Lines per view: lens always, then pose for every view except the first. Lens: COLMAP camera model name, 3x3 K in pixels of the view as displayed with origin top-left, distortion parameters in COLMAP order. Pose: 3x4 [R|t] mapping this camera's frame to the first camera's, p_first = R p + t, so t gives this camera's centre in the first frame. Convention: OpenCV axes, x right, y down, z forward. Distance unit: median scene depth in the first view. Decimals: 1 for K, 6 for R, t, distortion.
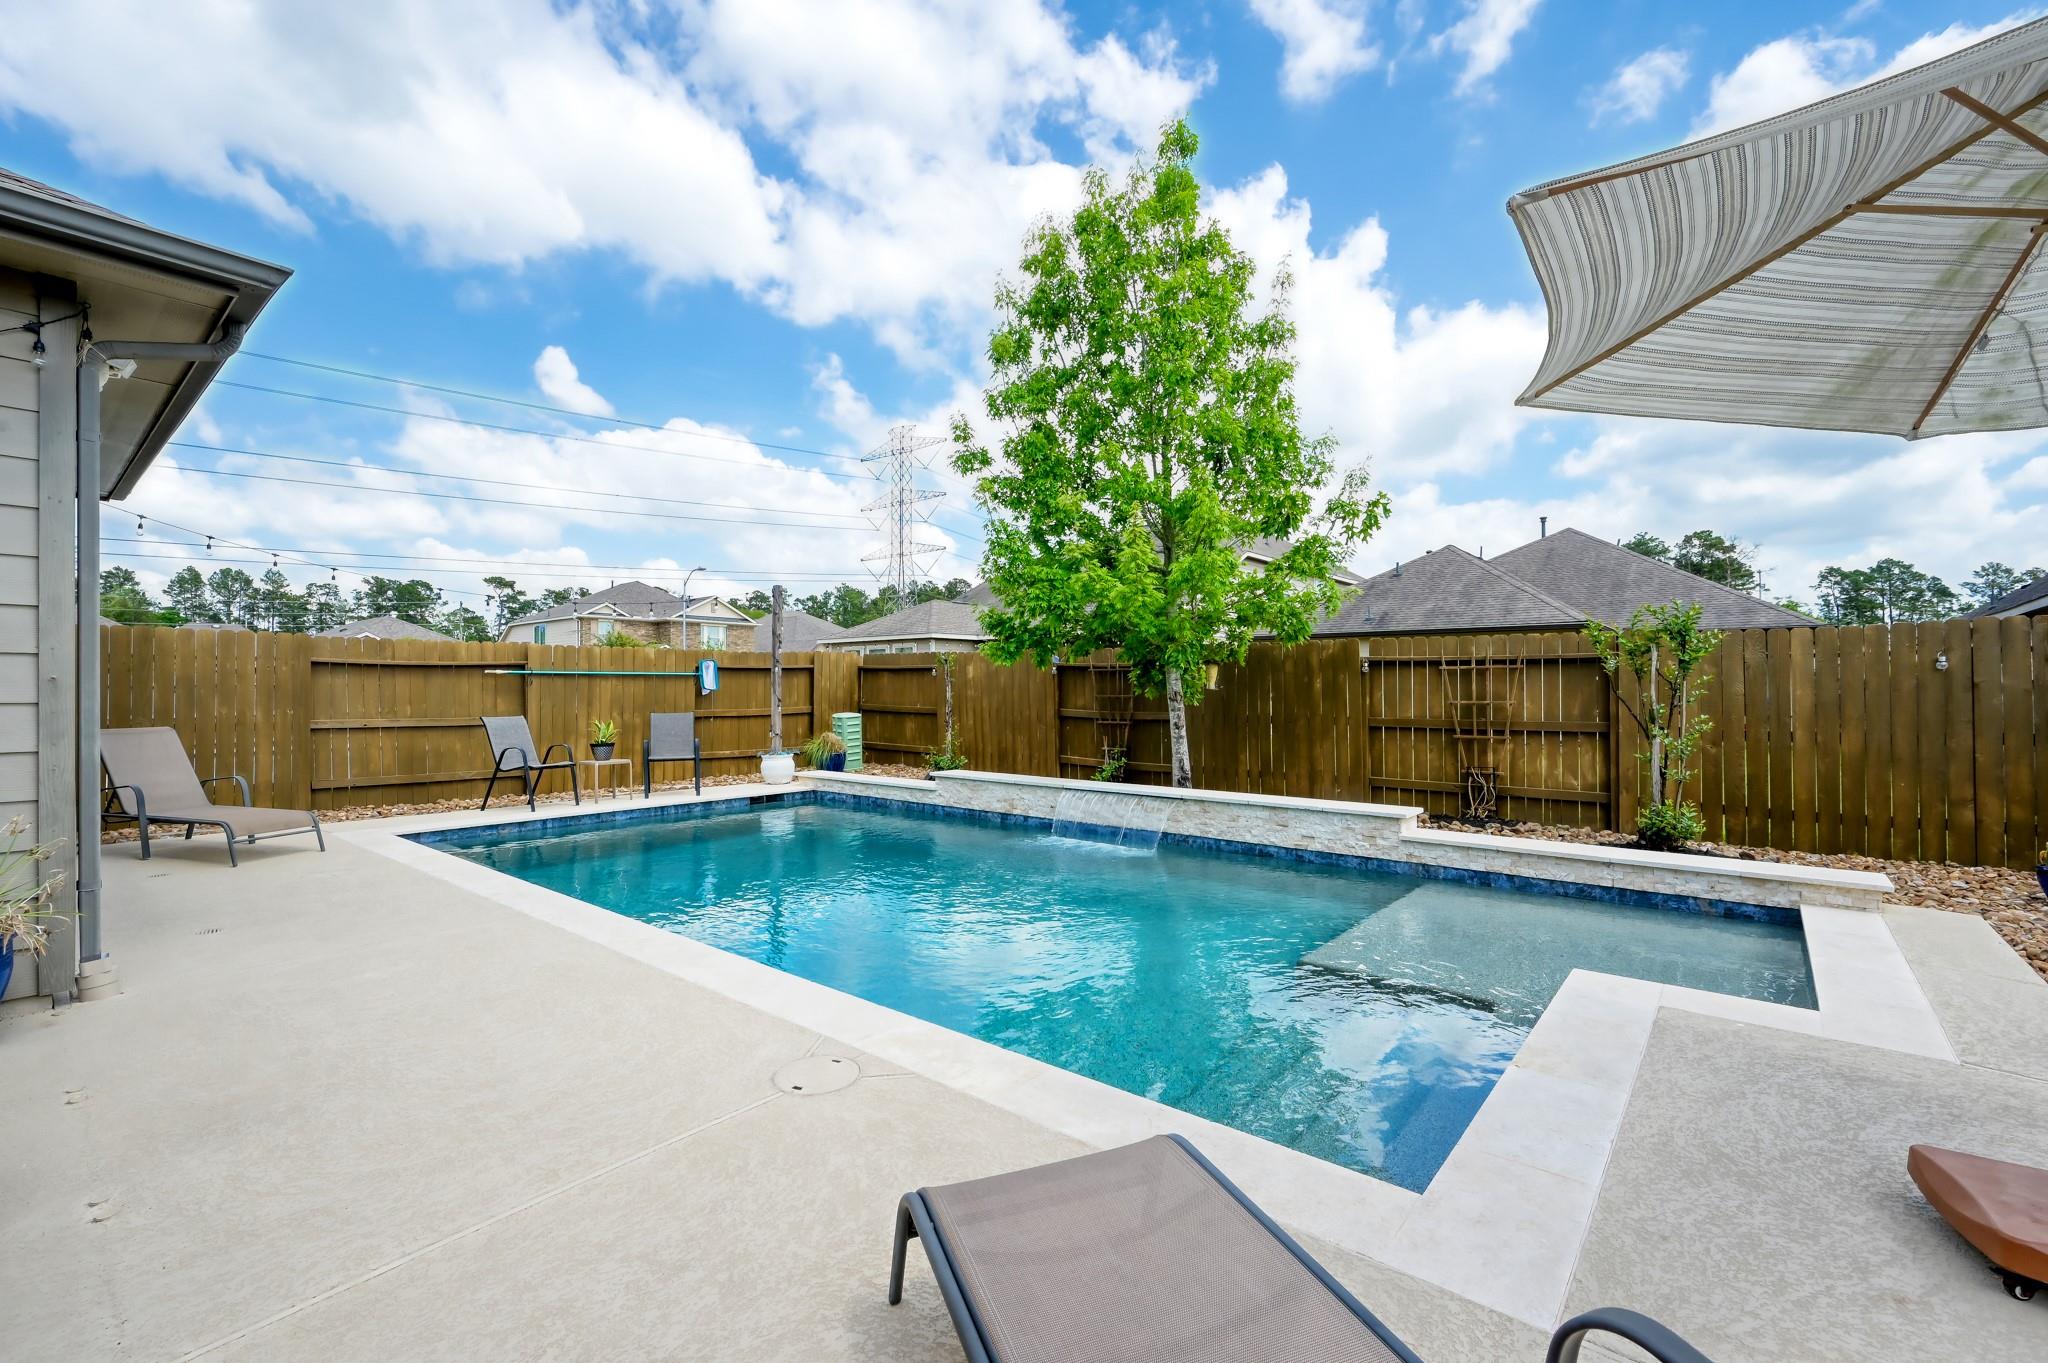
lens RADIAL K [[868.3, 0, 1036.0], [0, 868.3, 676.7], [0, 0, 1]] dist [-0.001677, 0.000595]
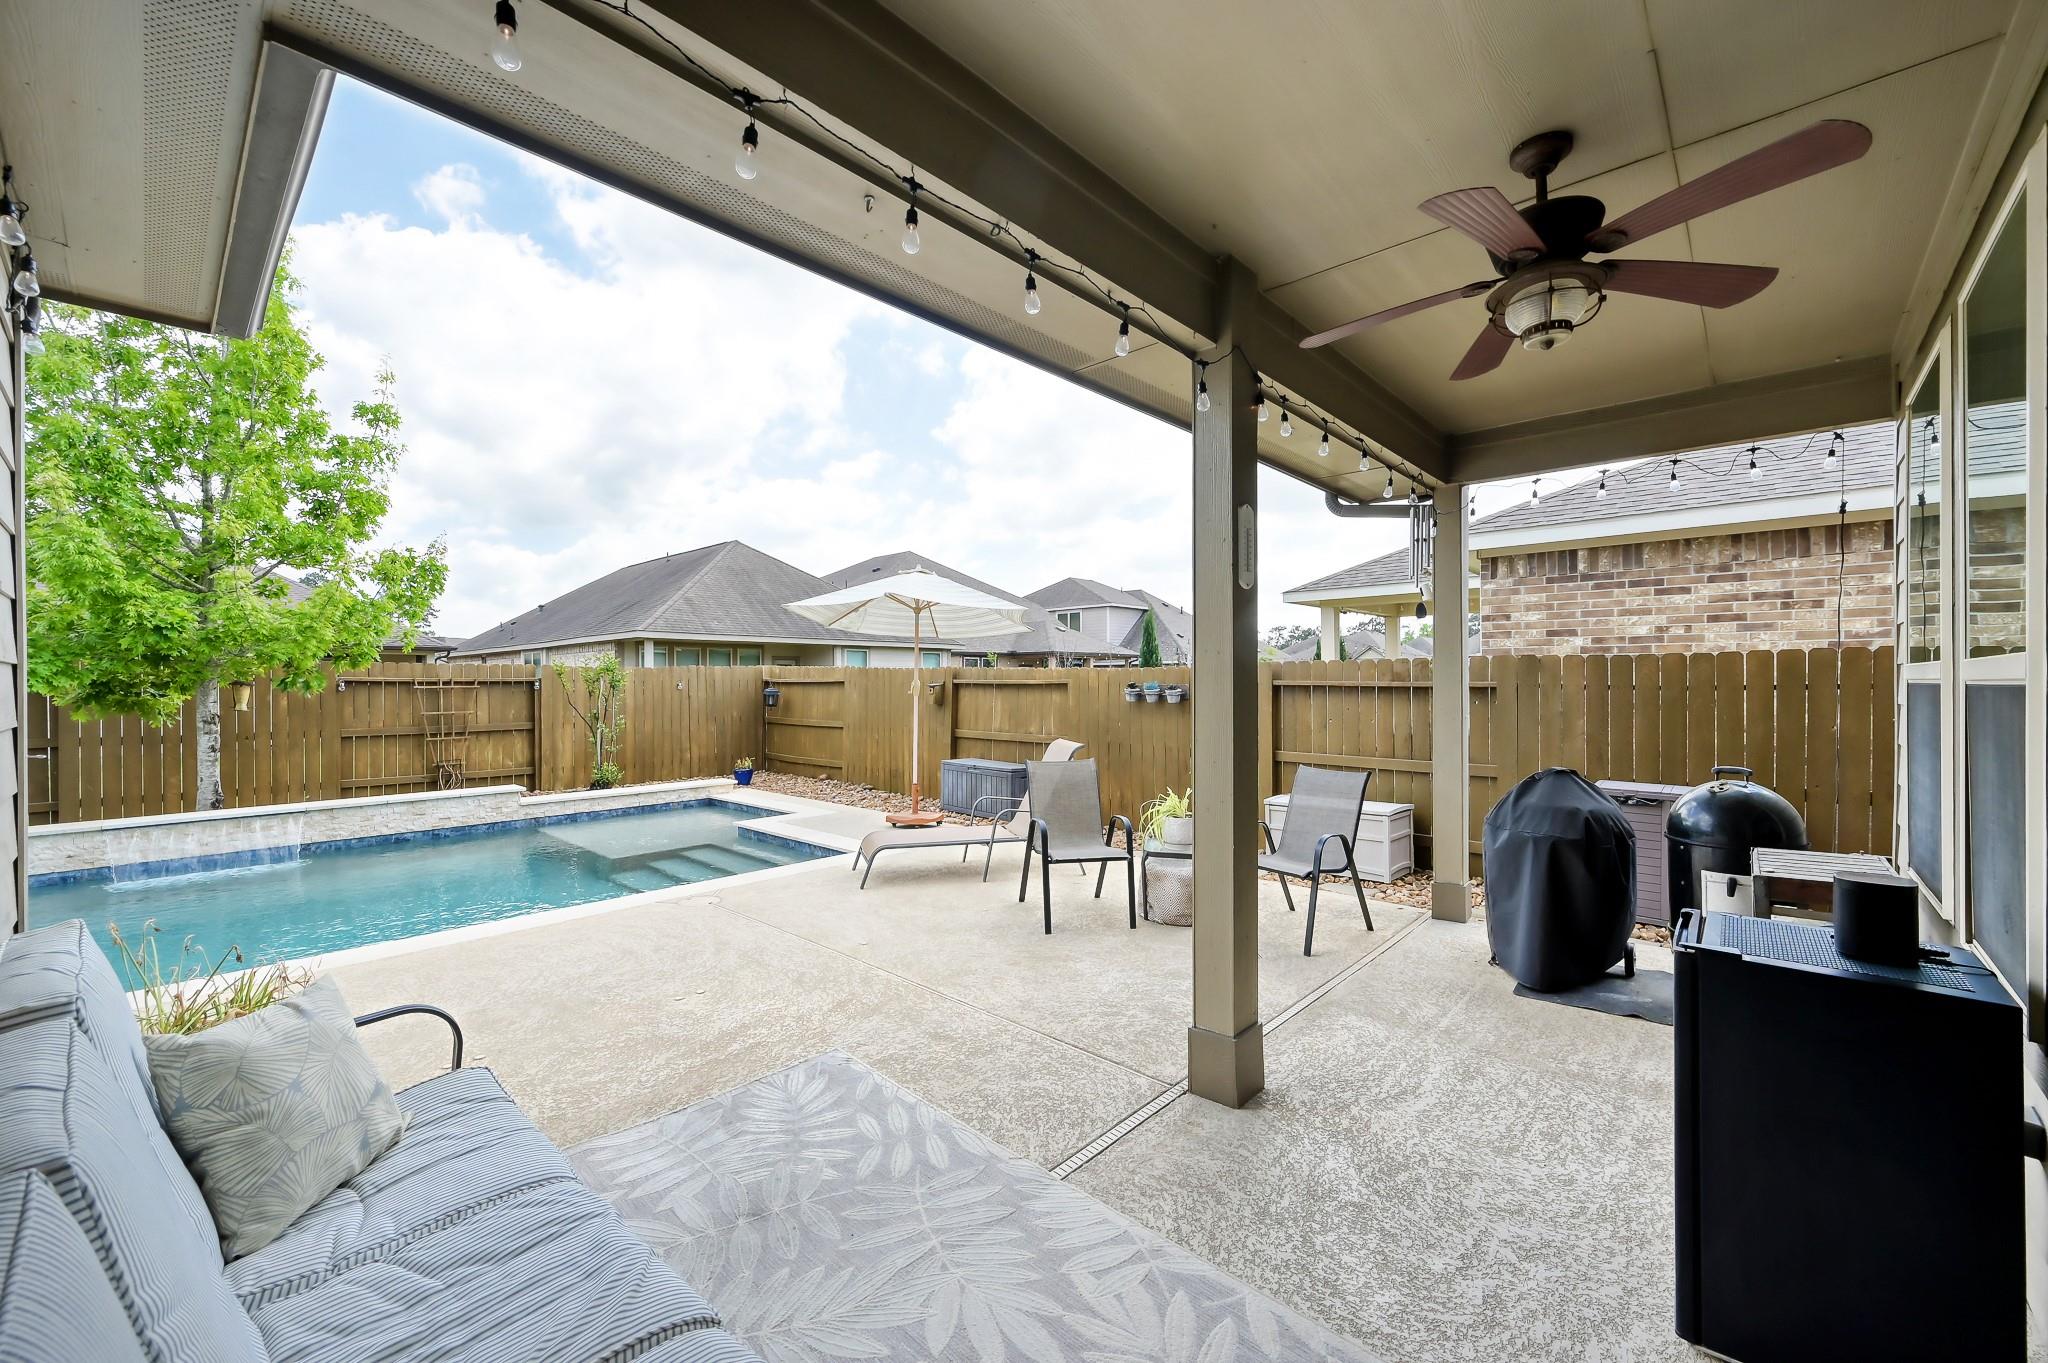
lens RADIAL K [[804.4, 0, 1018.5], [0, 804.4, 693.3], [0, 0, 1]] dist [0.002319, -0.000324]
pose [[0.059420, -0.015115, 0.998119, -0.685323], [-0.008865, 0.999838, 0.015669, -0.028314], [-0.998194, -0.009779, 0.059276, 0.034317]]
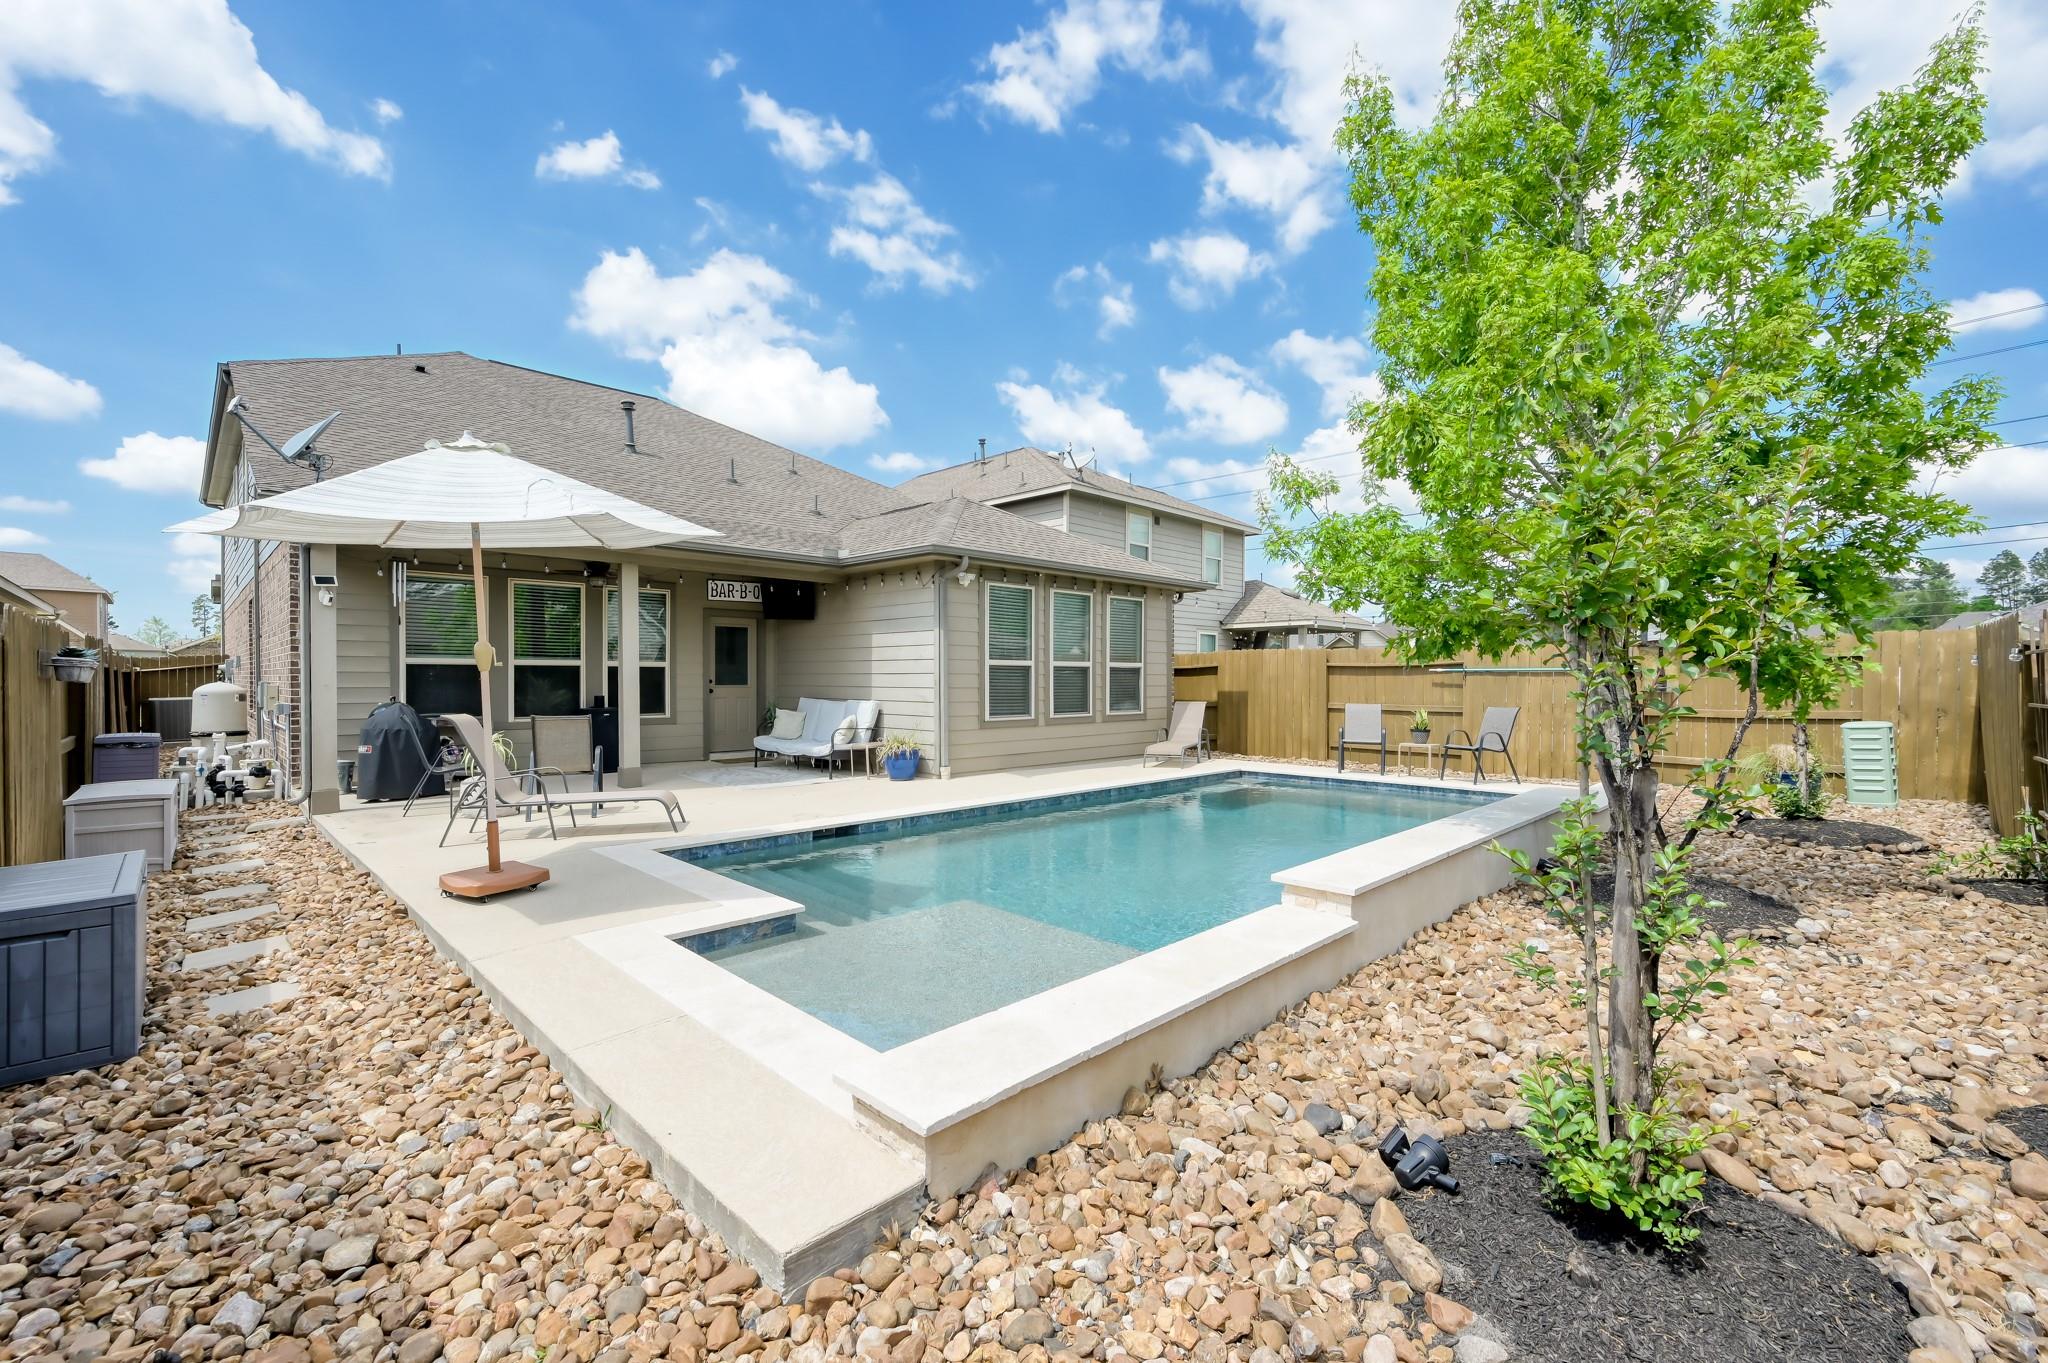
lens RADIAL K [[868.3, 0, 1025.5], [0, 868.3, 683.4], [0, 0, 1]] dist [-0.001677, 0.000595]
pose [[-0.110827, 0.003421, -0.993834, 0.808509], [0.012850, 0.999915, 0.002009, 0.004725], [0.993757, -0.012548, -0.110862, 0.638848]]
